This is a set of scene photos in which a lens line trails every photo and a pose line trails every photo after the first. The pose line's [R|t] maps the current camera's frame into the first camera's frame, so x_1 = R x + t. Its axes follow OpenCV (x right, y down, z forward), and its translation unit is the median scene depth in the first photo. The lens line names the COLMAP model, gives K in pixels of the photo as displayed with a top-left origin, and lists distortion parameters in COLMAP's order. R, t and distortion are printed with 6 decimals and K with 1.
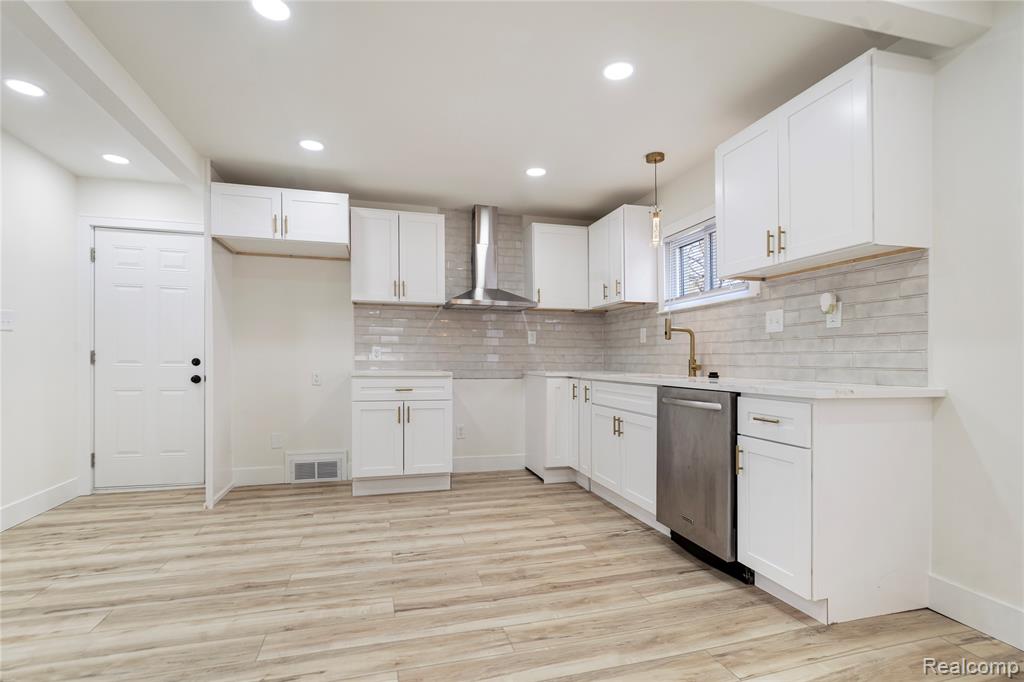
lens RADIAL K [[477.5, 0, 504.4], [0, 477.5, 324.7], [0, 0, 1]] dist [0.001378, 0.000552]
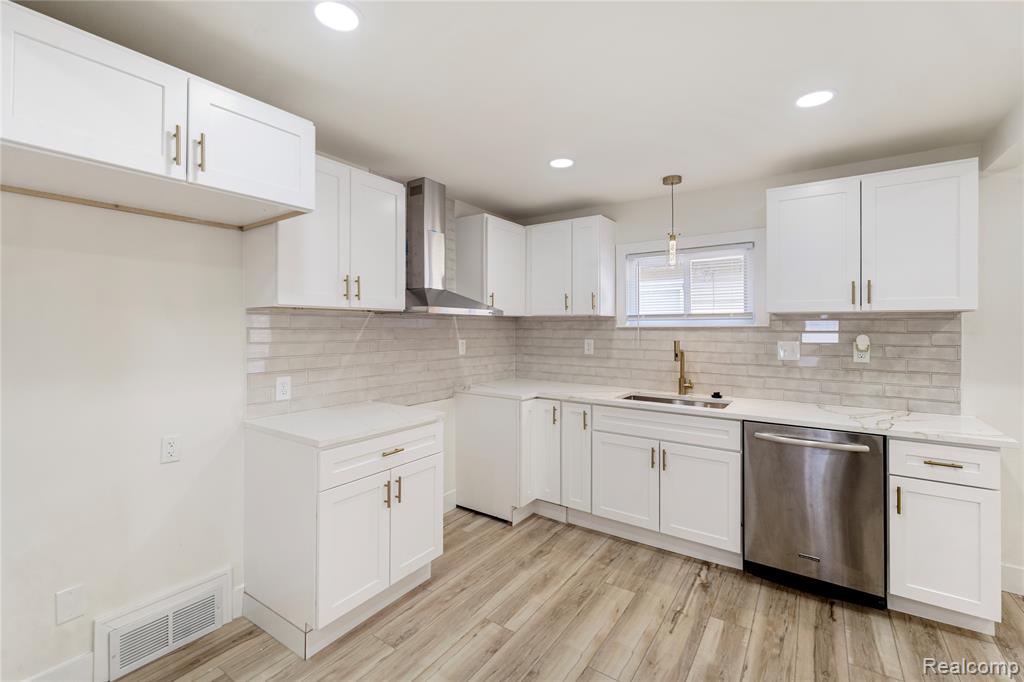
lens RADIAL K [[435.2, 0, 505.6], [0, 435.2, 295.7], [0, 0, 1]] dist [0.000211, -0.000457]
pose [[0.773562, 0.041136, 0.632384, -0.491297], [-0.042217, 0.999019, -0.013343, -0.074682], [-0.632312, -0.016376, 0.774540, 0.473653]]
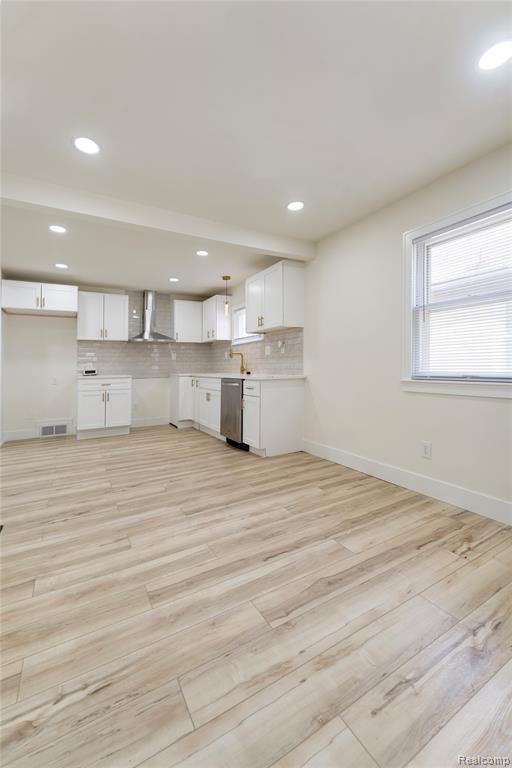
lens RADIAL K [[307.0, 0, 240.1], [0, 307.0, 325.9], [0, 0, 1]] dist [-0.003390, -0.000216]
pose [[0.973825, 0.007977, 0.227158, 0.045258], [0.005365, 0.998299, -0.058058, -0.033128], [-0.227235, 0.057757, 0.972126, -0.410882]]
